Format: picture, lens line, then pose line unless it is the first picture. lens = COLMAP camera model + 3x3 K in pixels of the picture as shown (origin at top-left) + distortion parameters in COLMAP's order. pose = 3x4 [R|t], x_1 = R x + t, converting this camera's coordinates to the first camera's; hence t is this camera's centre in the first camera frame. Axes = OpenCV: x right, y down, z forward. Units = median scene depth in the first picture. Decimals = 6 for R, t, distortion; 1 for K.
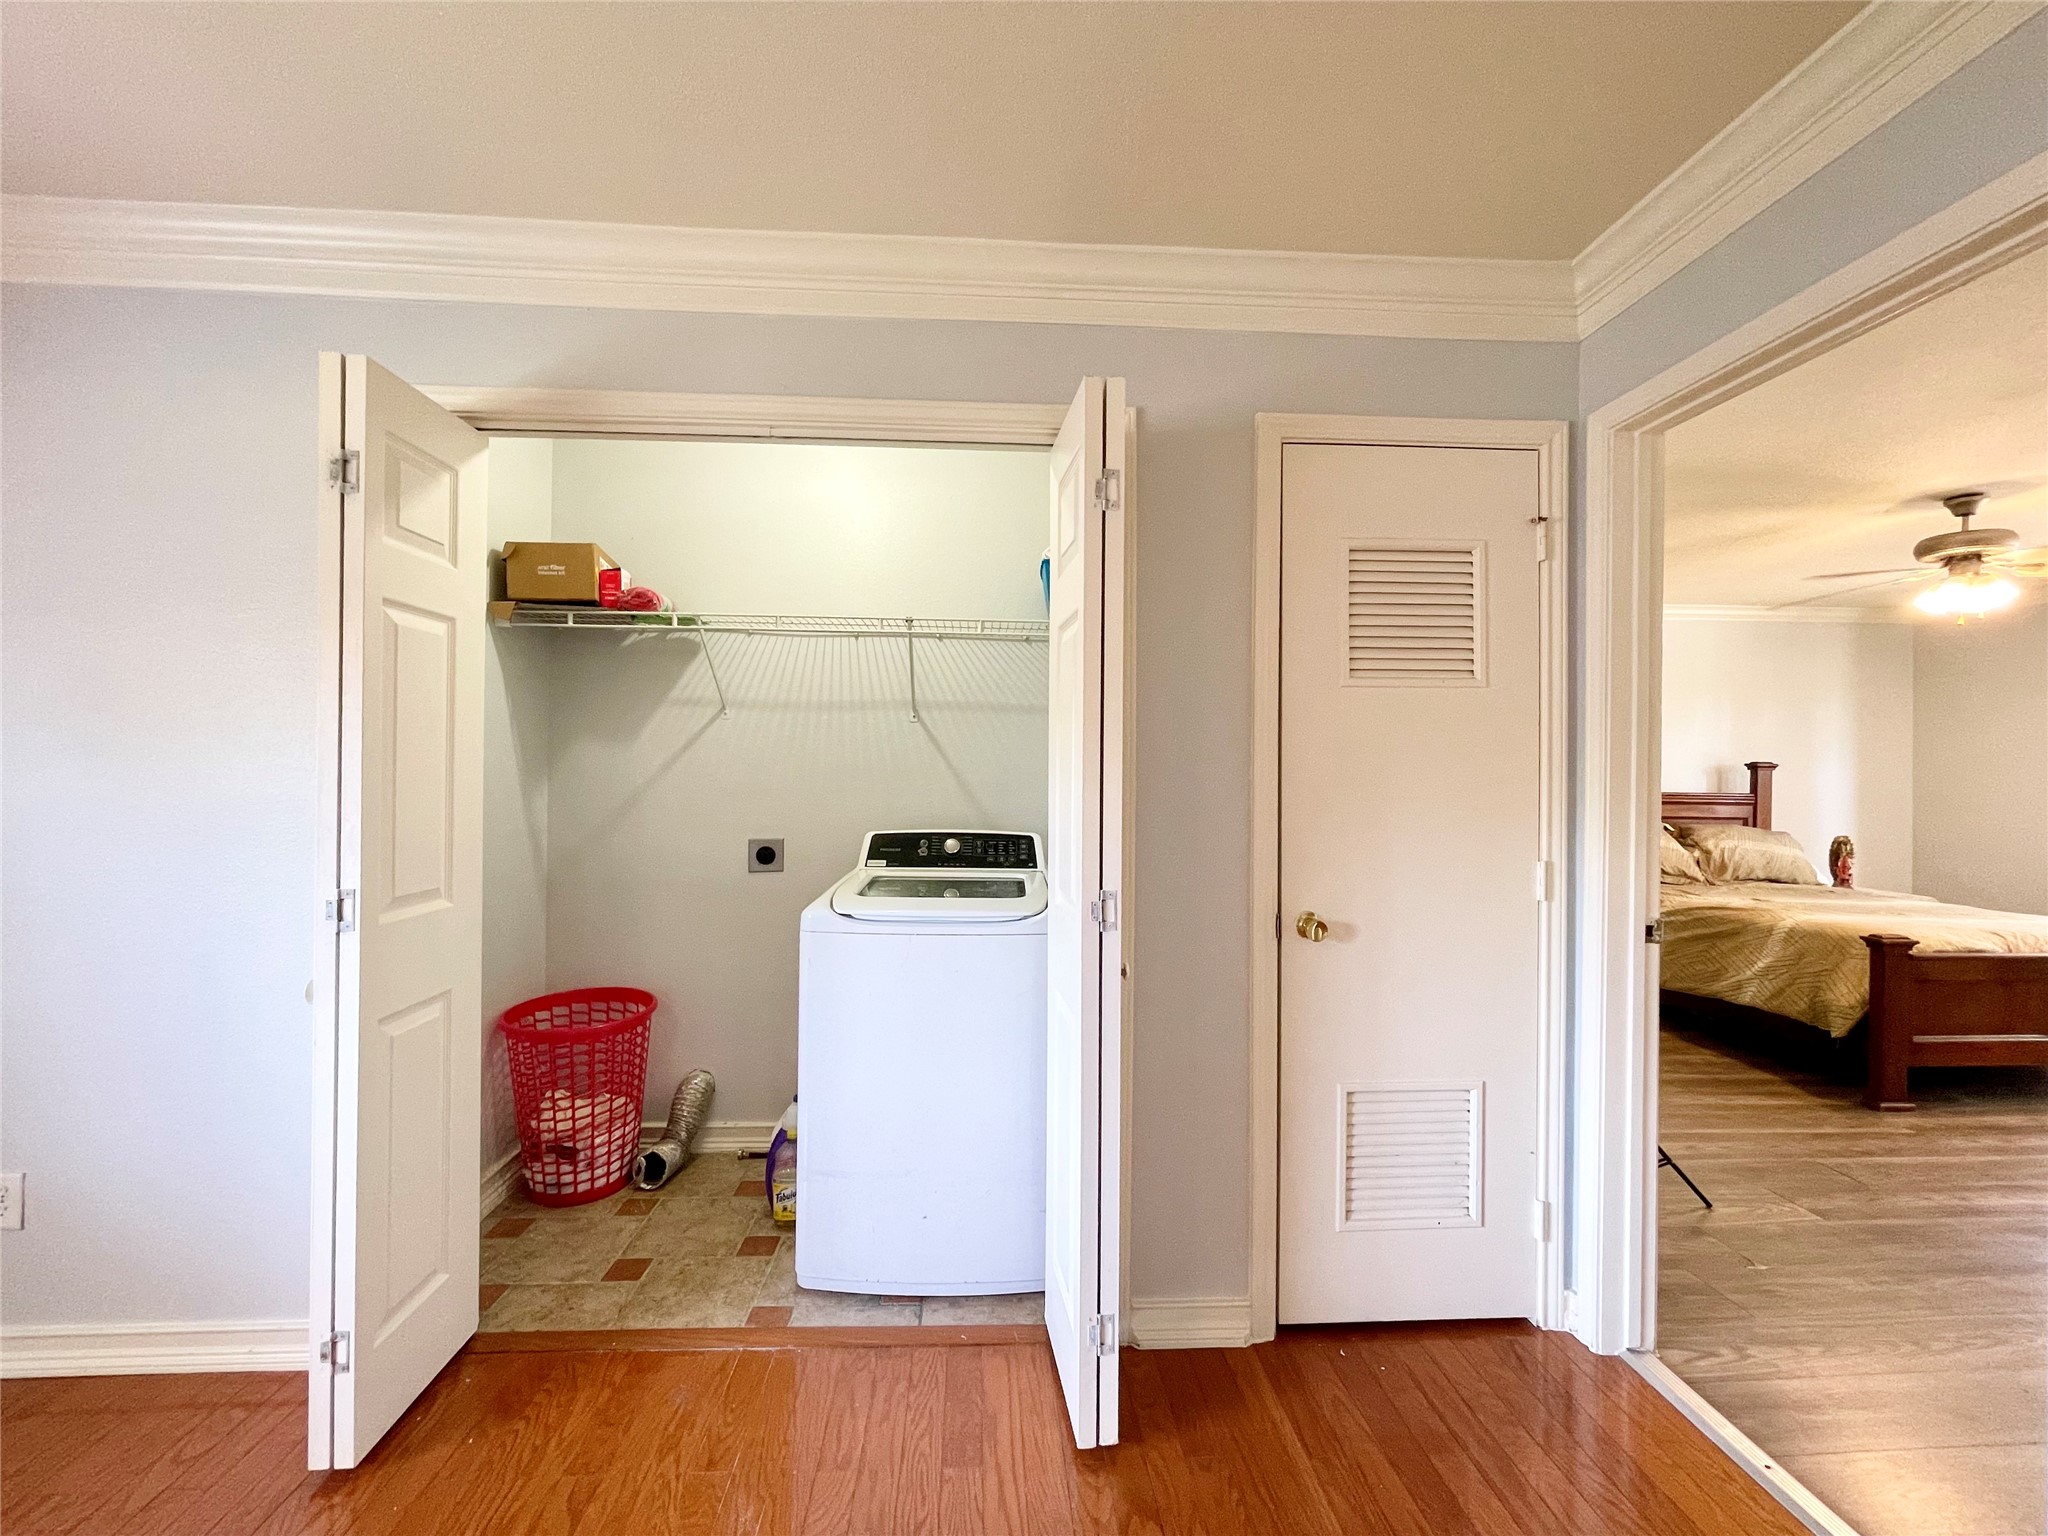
lens RADIAL K [[833.4, 0, 1014.9], [0, 833.4, 764.4], [0, 0, 1]] dist [-0.002760, 0.001544]
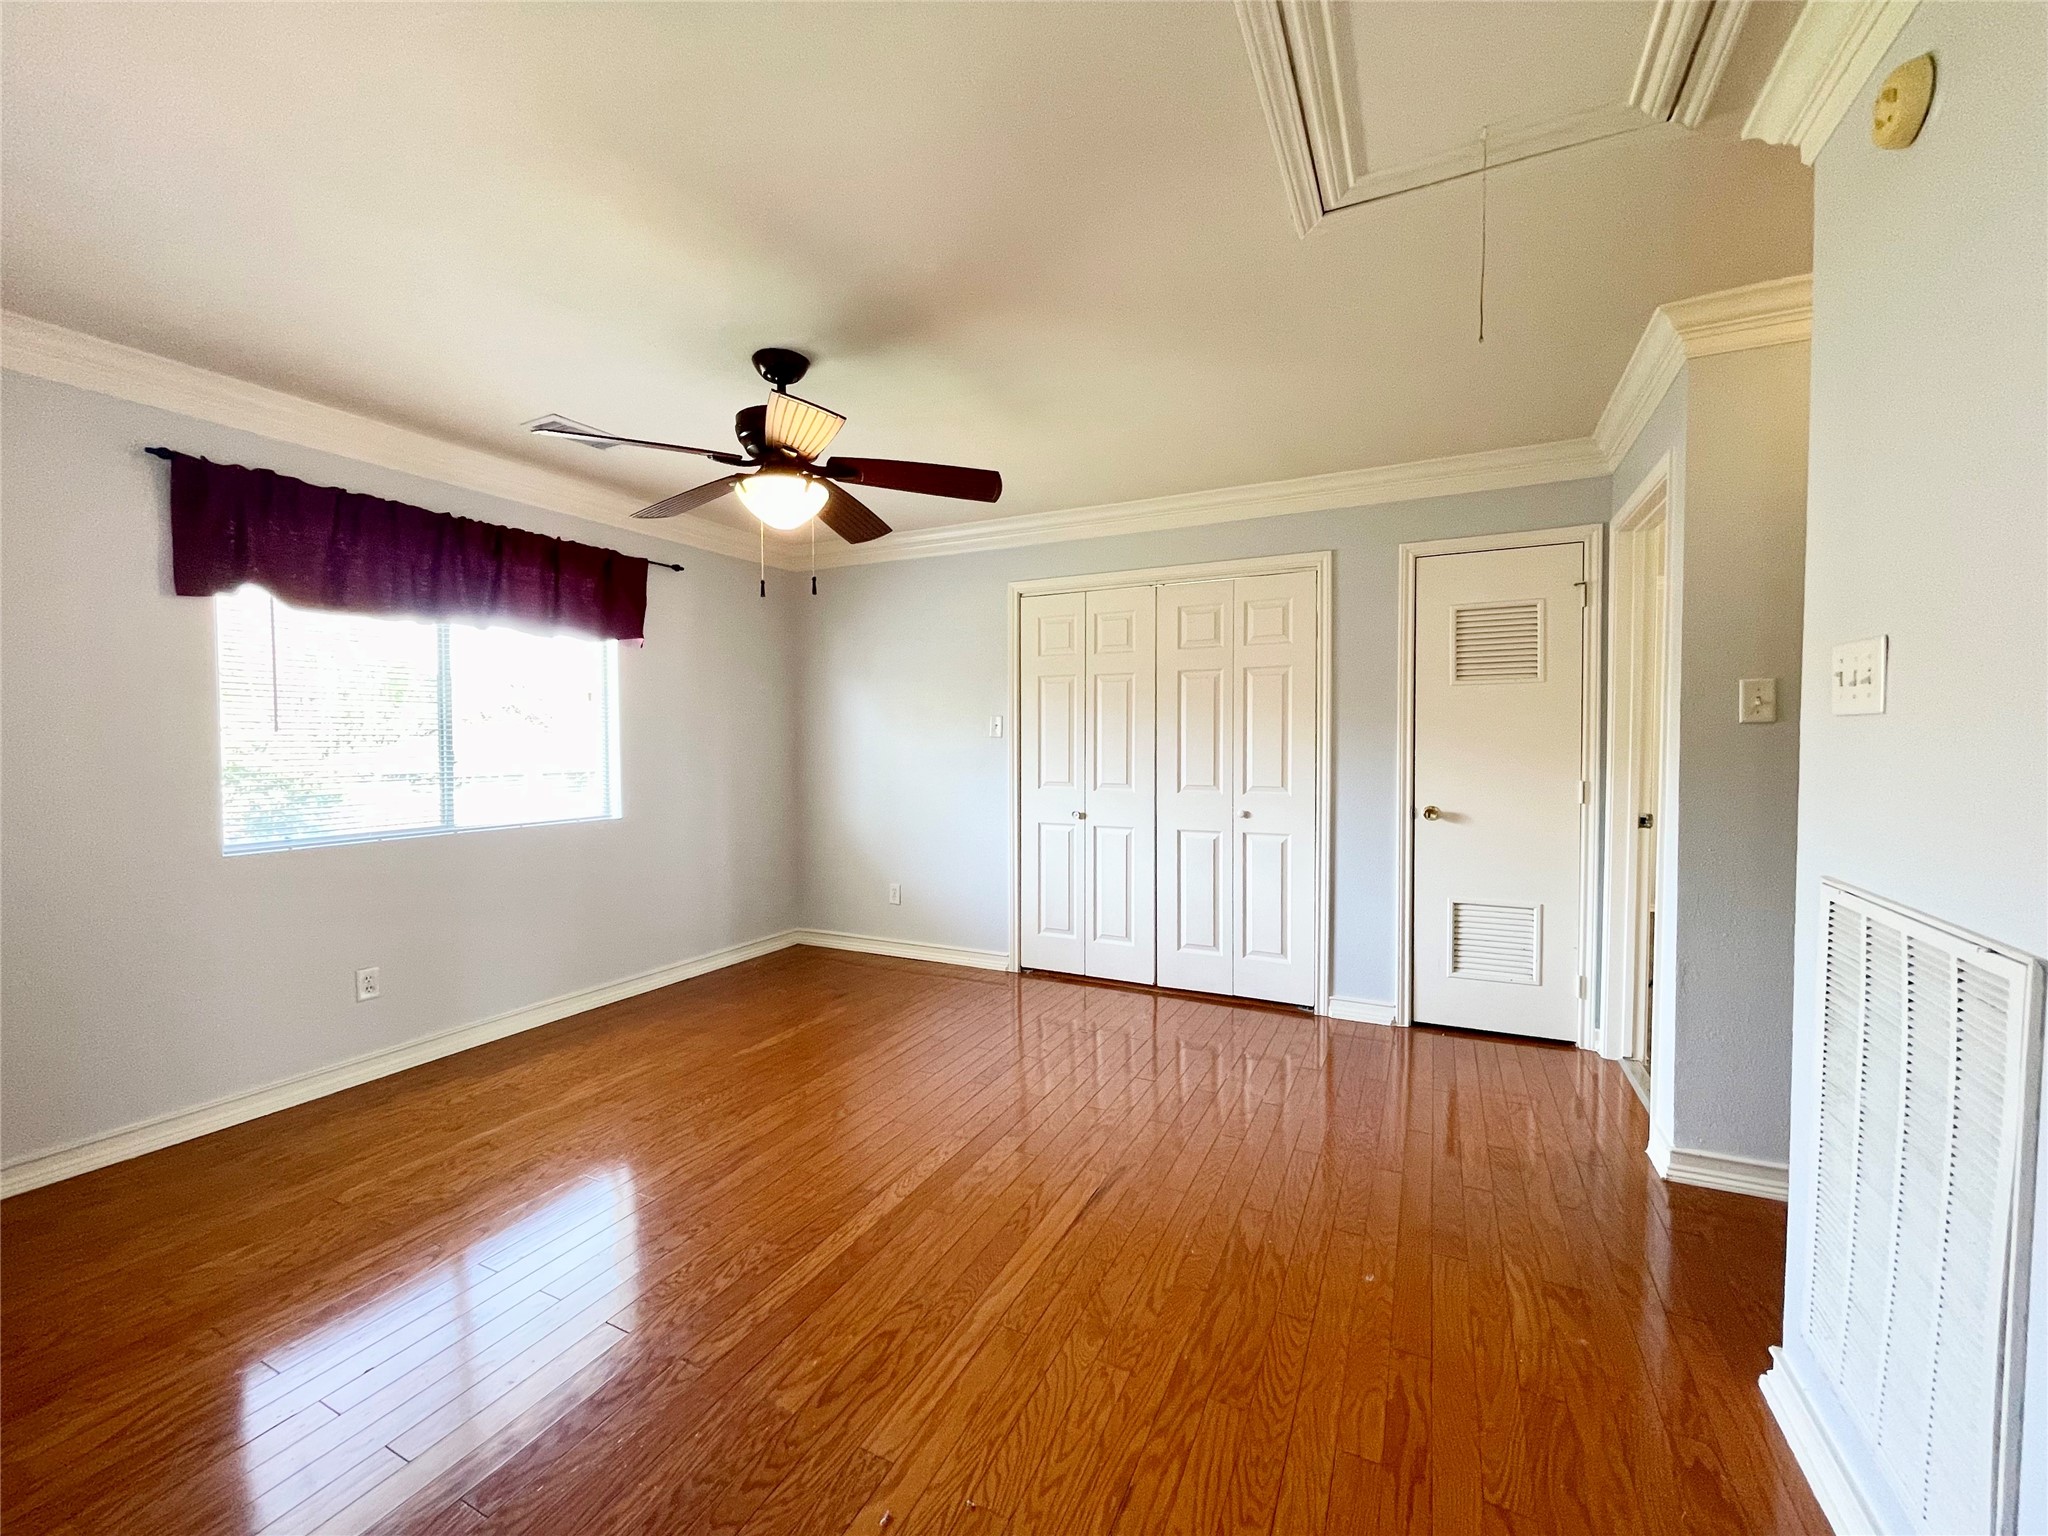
lens RADIAL K [[833.4, 0, 1013.0], [0, 833.4, 762.0], [0, 0, 1]] dist [-0.002760, 0.001544]
pose [[0.860600, 0.002324, -0.509275, 0.276199], [0.009029, 0.999763, 0.019821, 0.017662], [0.509201, -0.021657, 0.860375, -0.609920]]
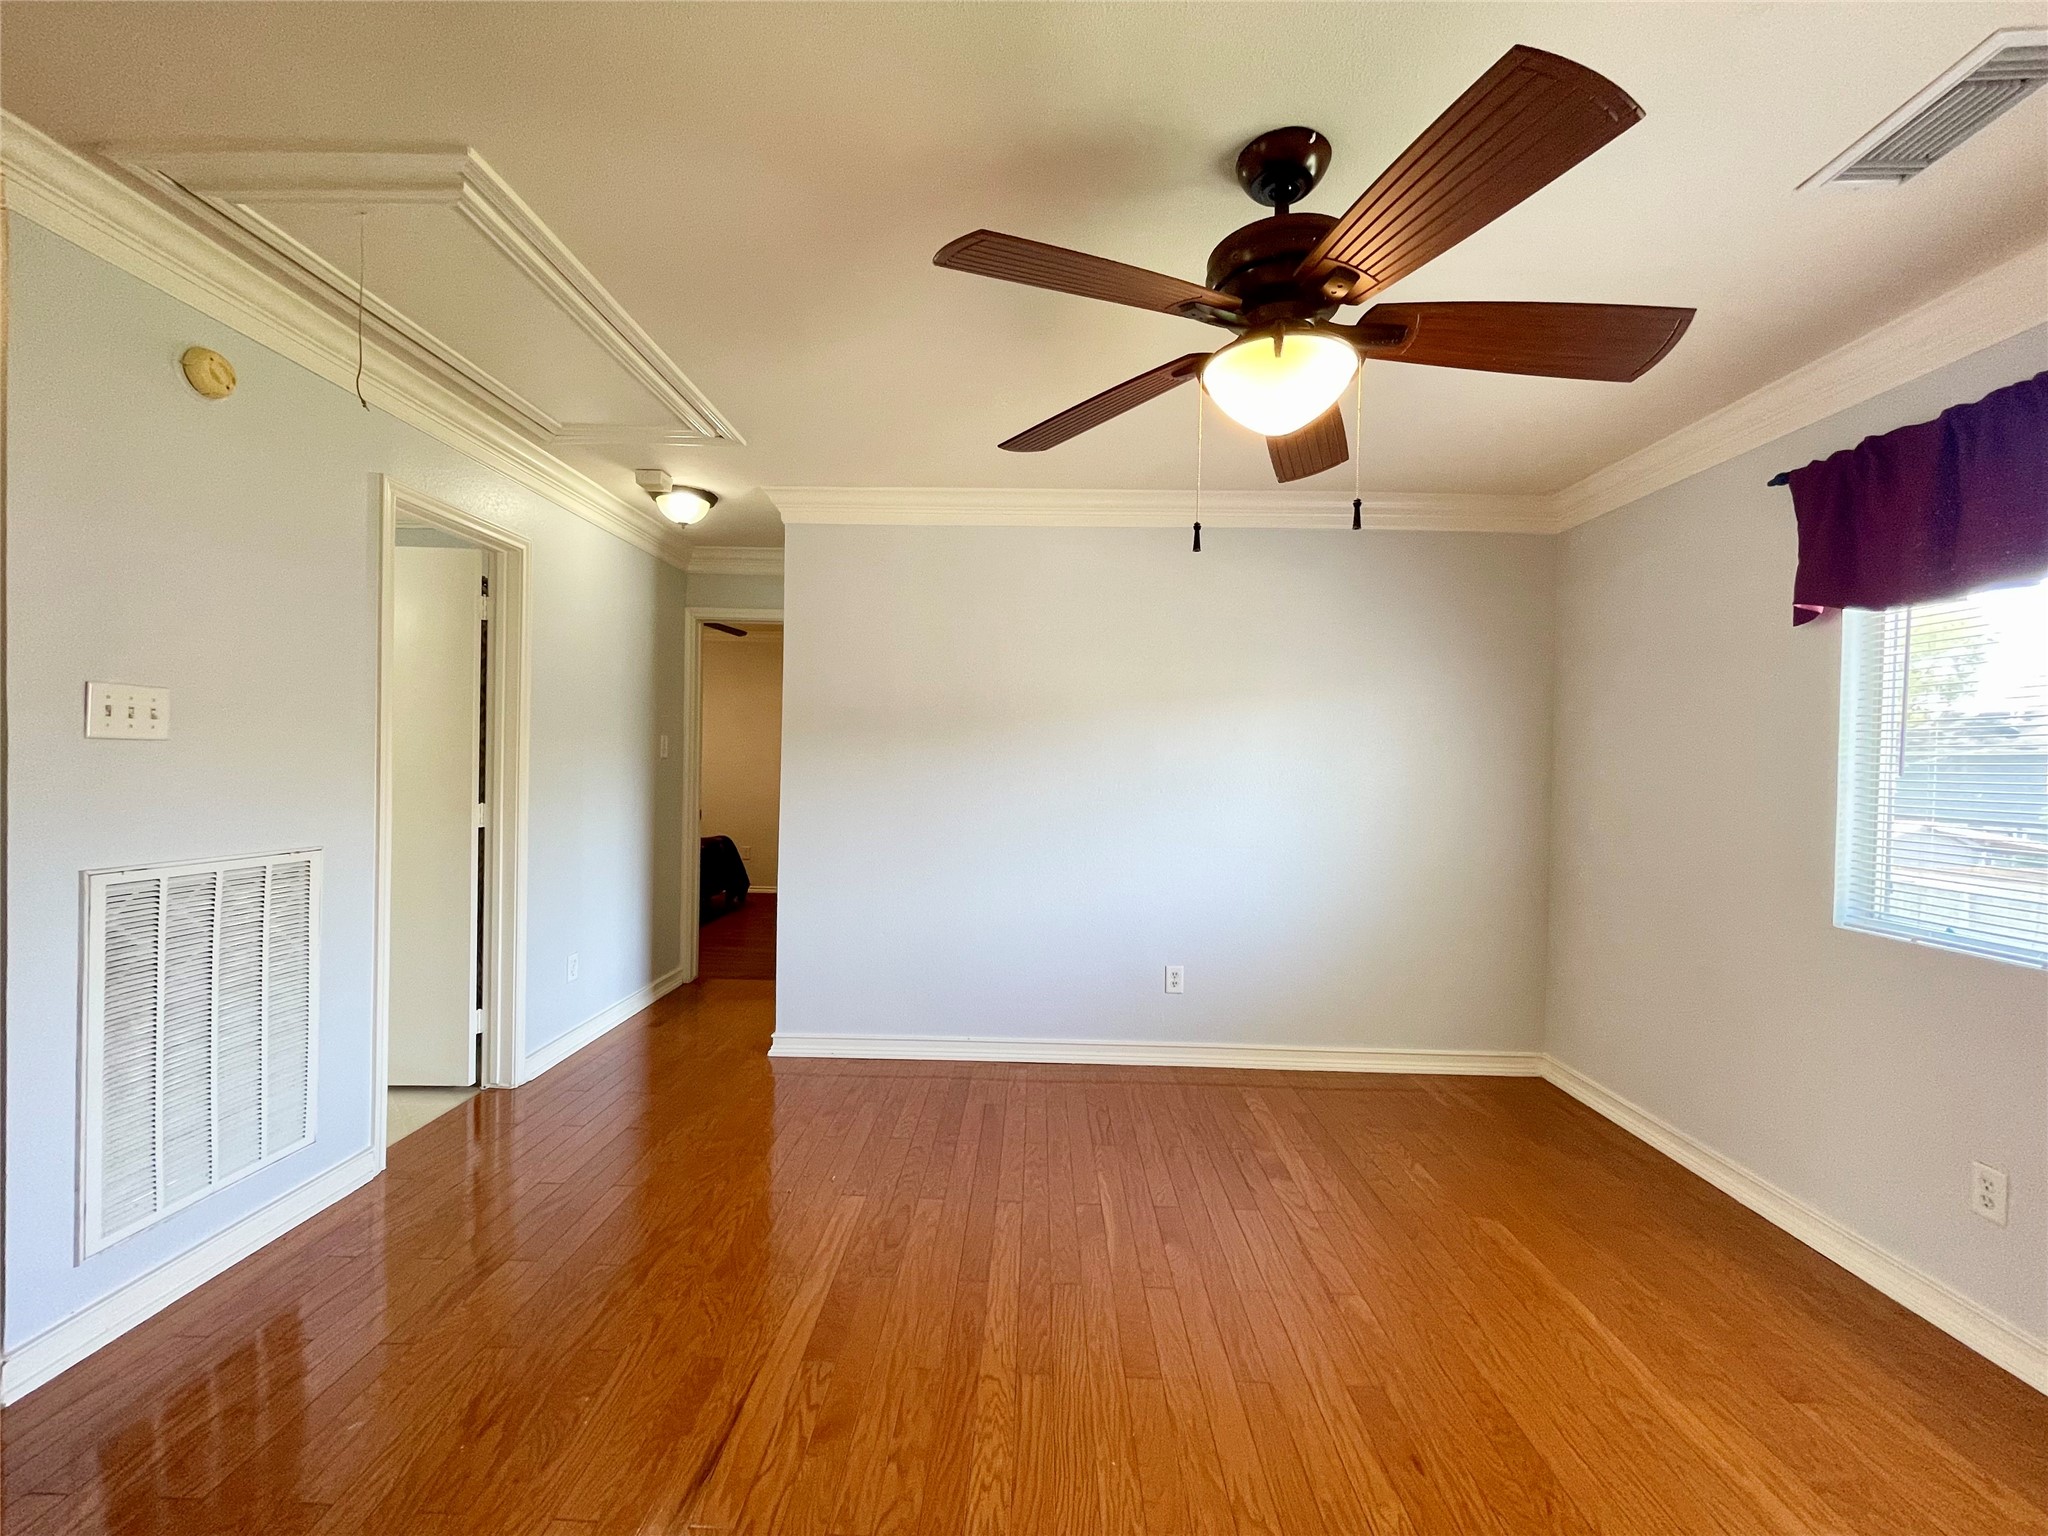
lens RADIAL K [[833.4, 0, 1026.2], [0, 833.4, 774.2], [0, 0, 1]] dist [-0.002760, 0.001544]
pose [[-0.996189, -0.033140, 0.080683, -0.193878], [-0.031412, 0.999251, 0.022595, 0.000230], [-0.081371, 0.019974, -0.996484, 0.407901]]
